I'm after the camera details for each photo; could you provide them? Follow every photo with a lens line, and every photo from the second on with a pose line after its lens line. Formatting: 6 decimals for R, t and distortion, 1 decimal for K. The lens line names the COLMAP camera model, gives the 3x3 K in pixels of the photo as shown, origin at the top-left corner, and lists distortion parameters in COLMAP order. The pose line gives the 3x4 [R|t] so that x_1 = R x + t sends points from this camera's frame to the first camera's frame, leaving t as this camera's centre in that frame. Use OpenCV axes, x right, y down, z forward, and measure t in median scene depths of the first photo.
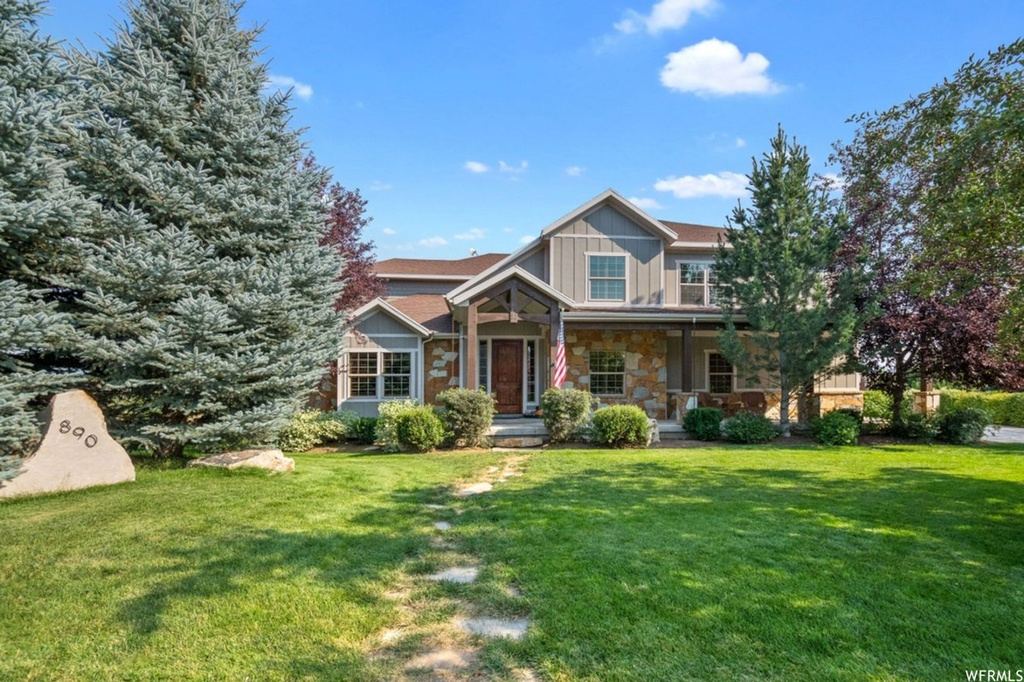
lens RADIAL K [[459.6, 0, 581.6], [0, 459.6, 377.3], [0, 0, 1]] dist [0.011358, -0.000952]
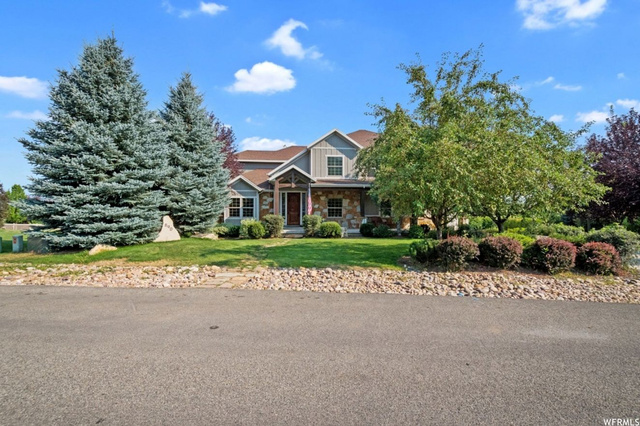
lens RADIAL K [[297.8, 0, 318.1], [0, 297.8, 213.4], [0, 0, 1]] dist [0.001380, 0.000100]
pose [[0.987559, 0.007120, -0.157088, 0.234289], [-0.002305, 0.999523, 0.030813, -0.030848], [0.157232, -0.030067, 0.987104, -0.545751]]
